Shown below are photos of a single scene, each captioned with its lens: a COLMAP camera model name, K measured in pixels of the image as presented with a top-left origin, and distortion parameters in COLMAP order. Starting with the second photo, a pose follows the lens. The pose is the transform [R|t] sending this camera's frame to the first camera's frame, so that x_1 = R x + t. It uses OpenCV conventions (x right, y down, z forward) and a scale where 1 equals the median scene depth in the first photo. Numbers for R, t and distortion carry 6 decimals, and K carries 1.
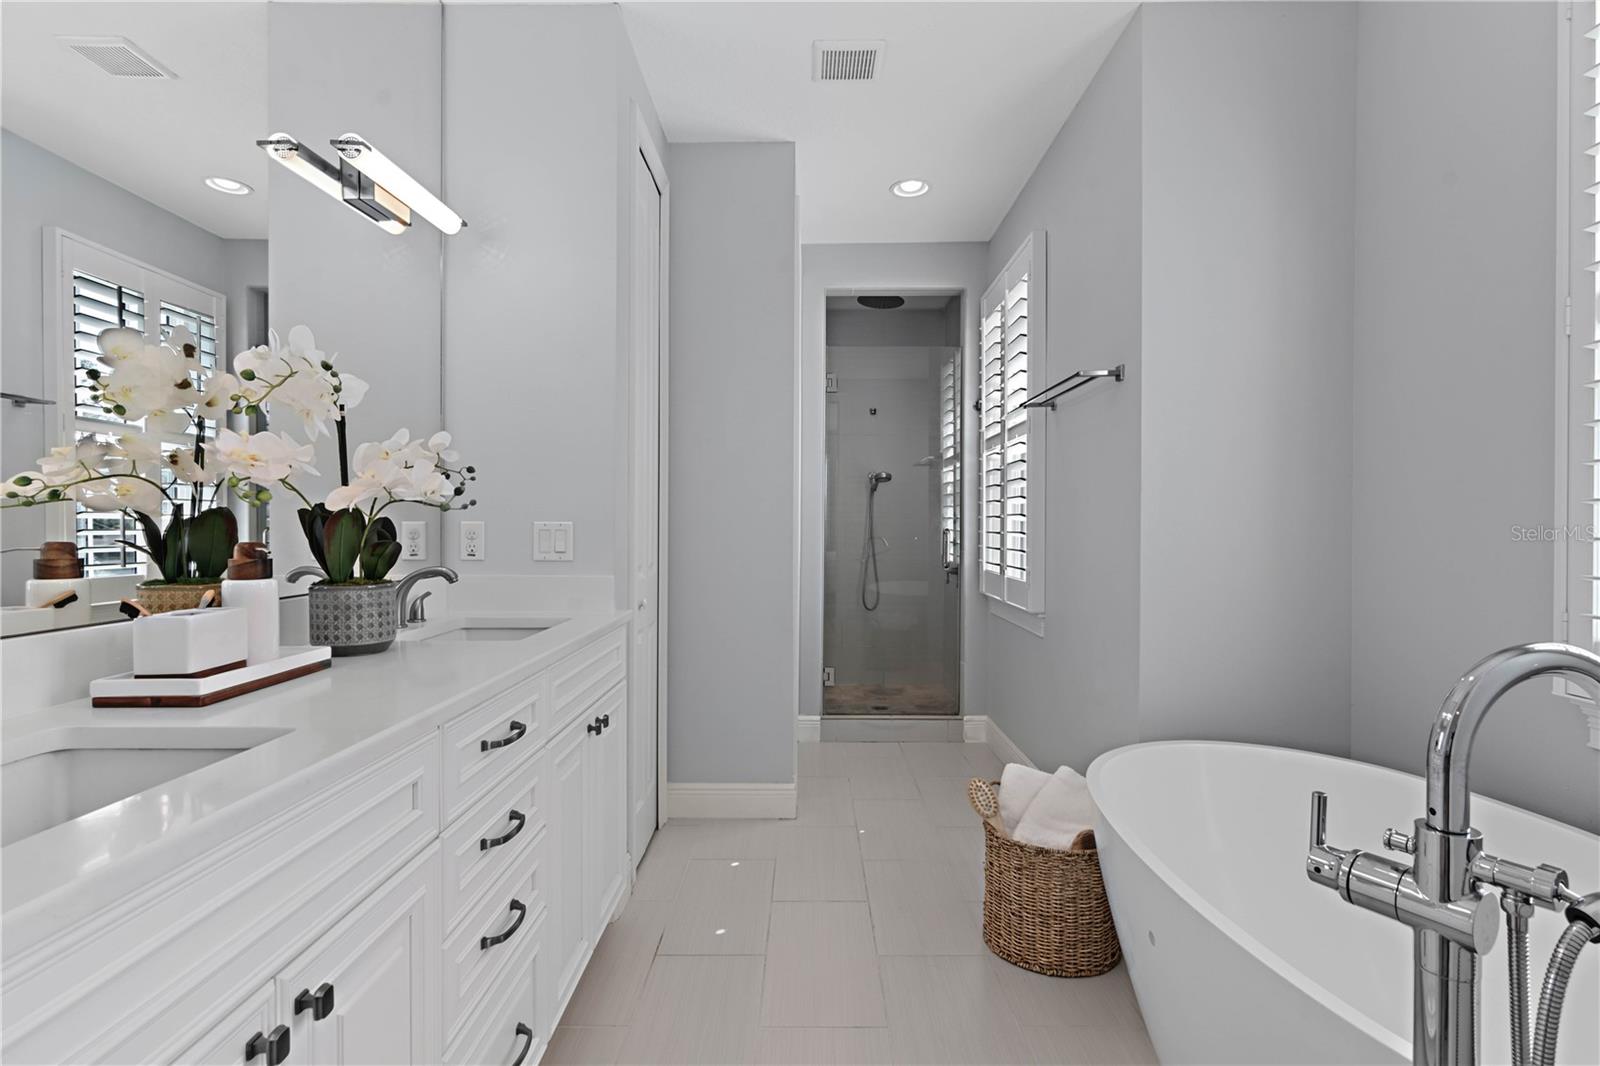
lens RADIAL K [[777.5, 0, 798.9], [0, 777.5, 526.9], [0, 0, 1]] dist [-0.002345, 0.001867]
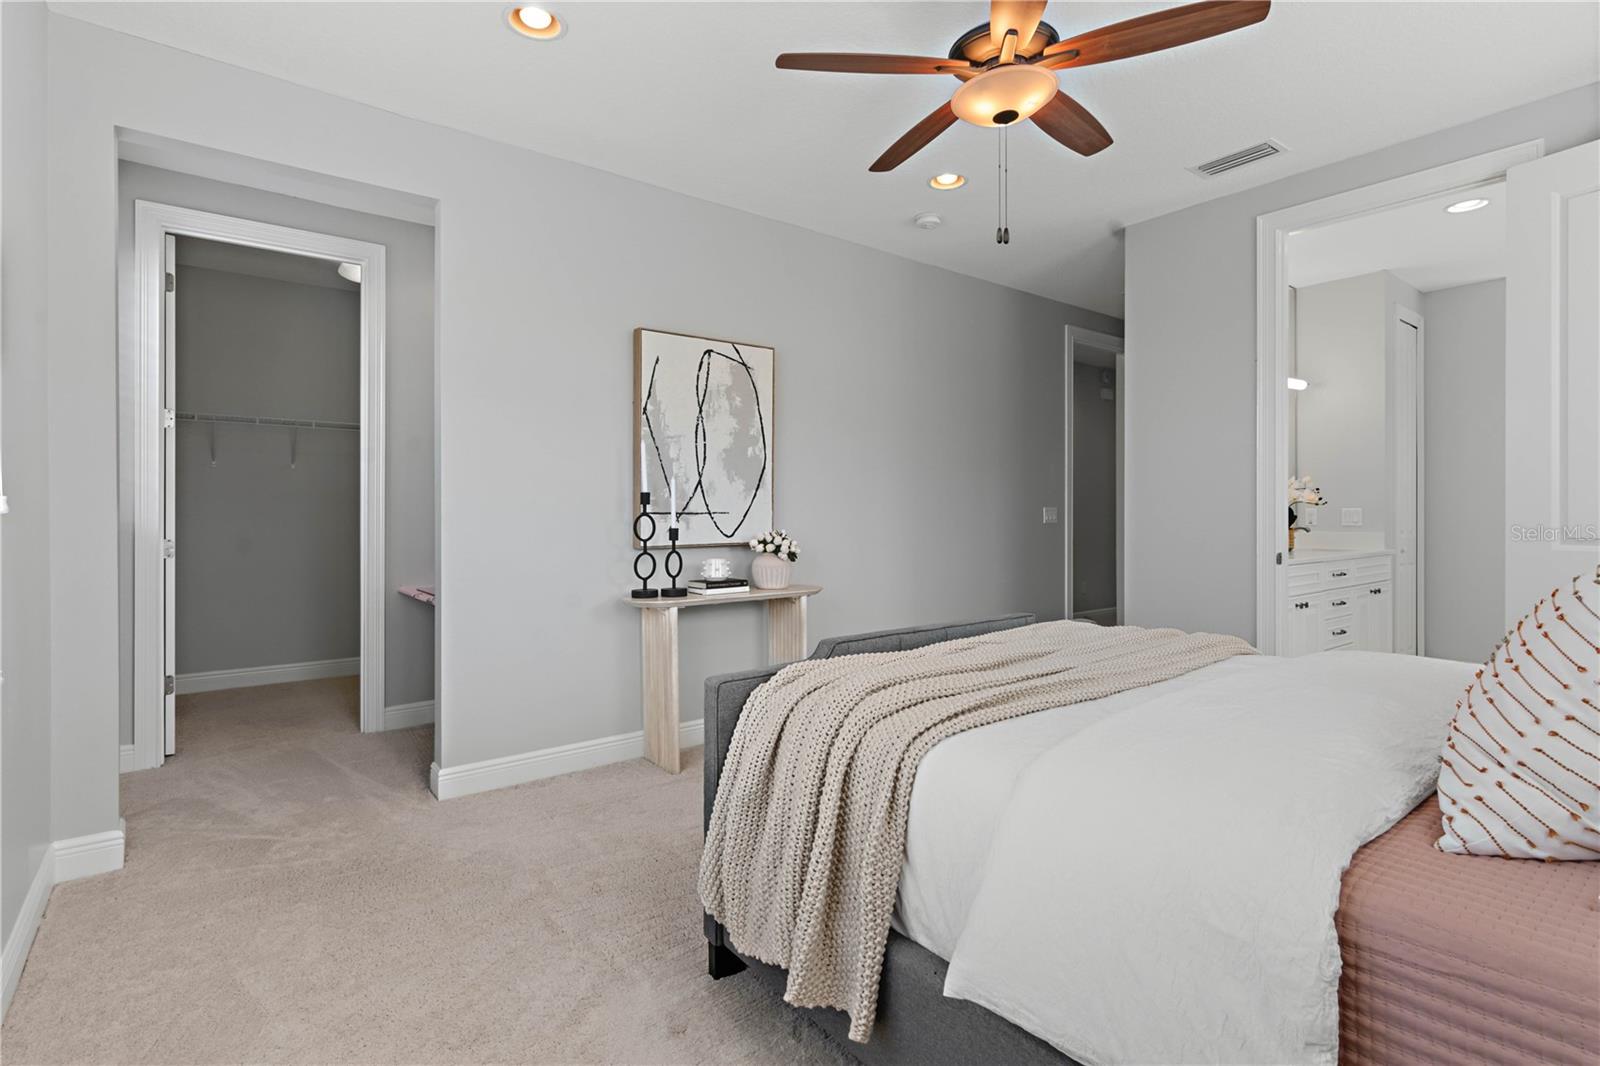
lens RADIAL K [[777.5, 0, 806.0], [0, 777.5, 522.3], [0, 0, 1]] dist [-0.002345, 0.001867]
pose [[0.630889, 0.001624, -0.775871, 0.526293], [0.003440, 0.999982, 0.004890, 0.019546], [0.775865, -0.005754, 0.630873, -2.008403]]
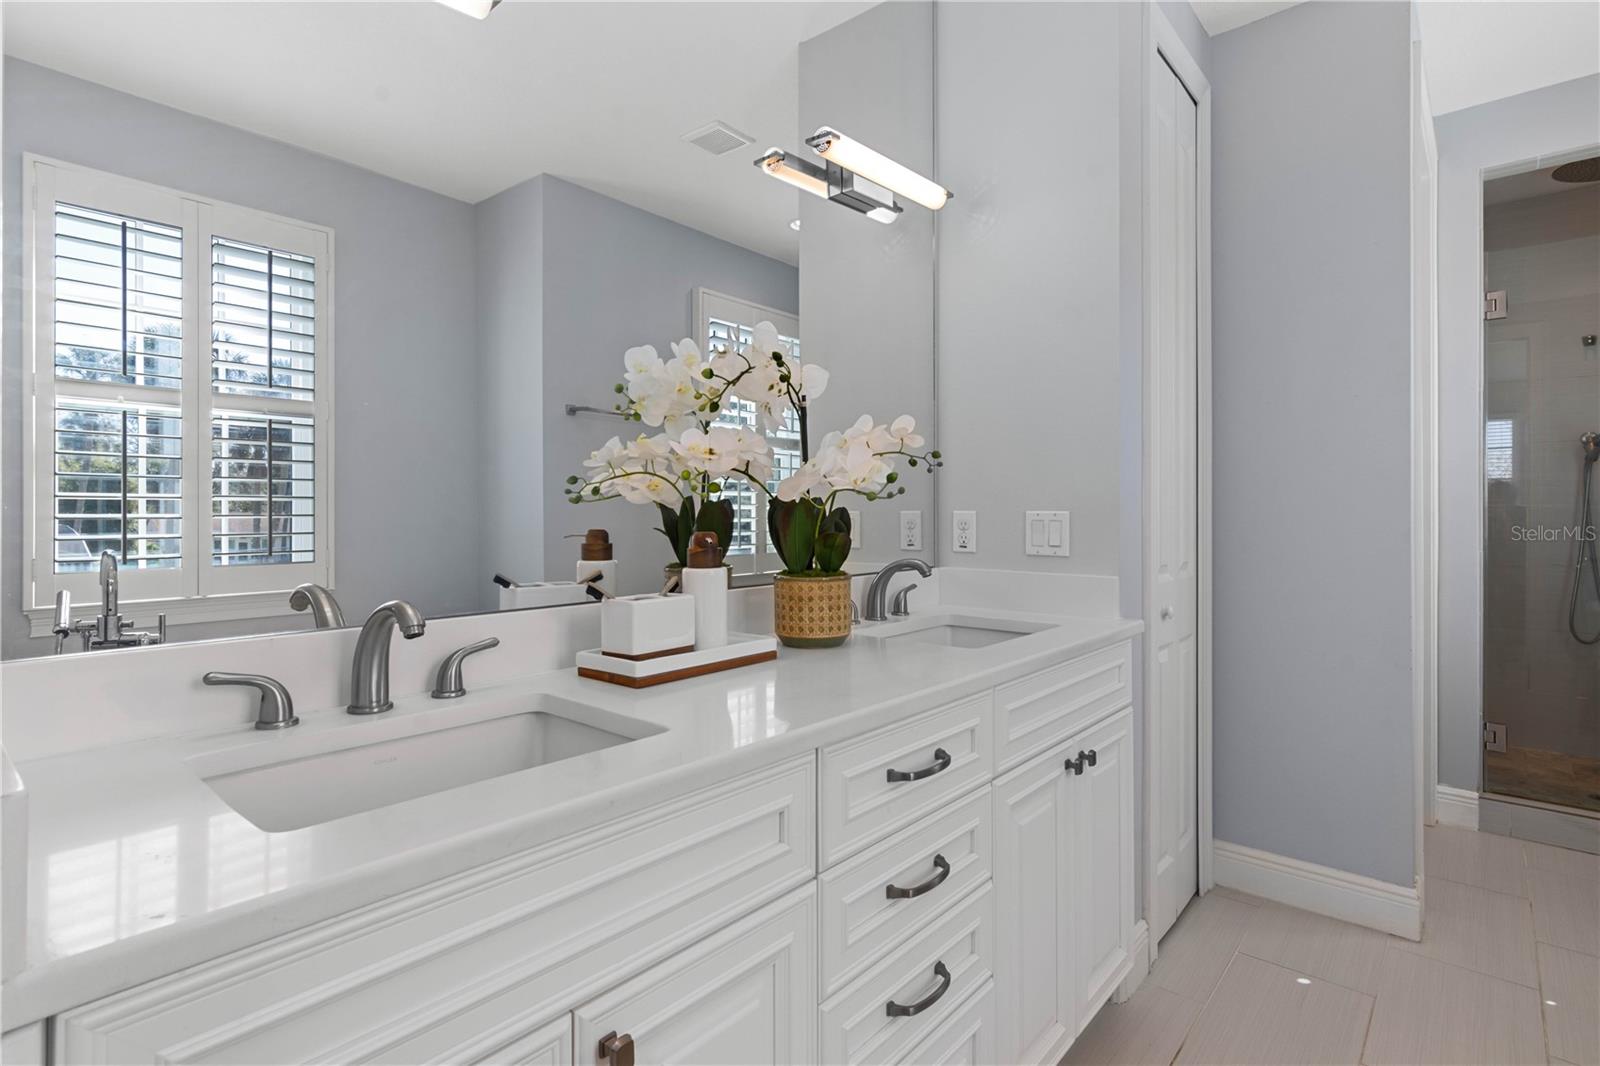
lens RADIAL K [[777.5, 0, 804.8], [0, 777.5, 511.4], [0, 0, 1]] dist [-0.002345, 0.001867]
pose [[0.759502, -0.005497, -0.650482, 0.053817], [0.000342, 0.999968, -0.008050, 0.000375], [0.650505, 0.005891, 0.759479, 0.204316]]
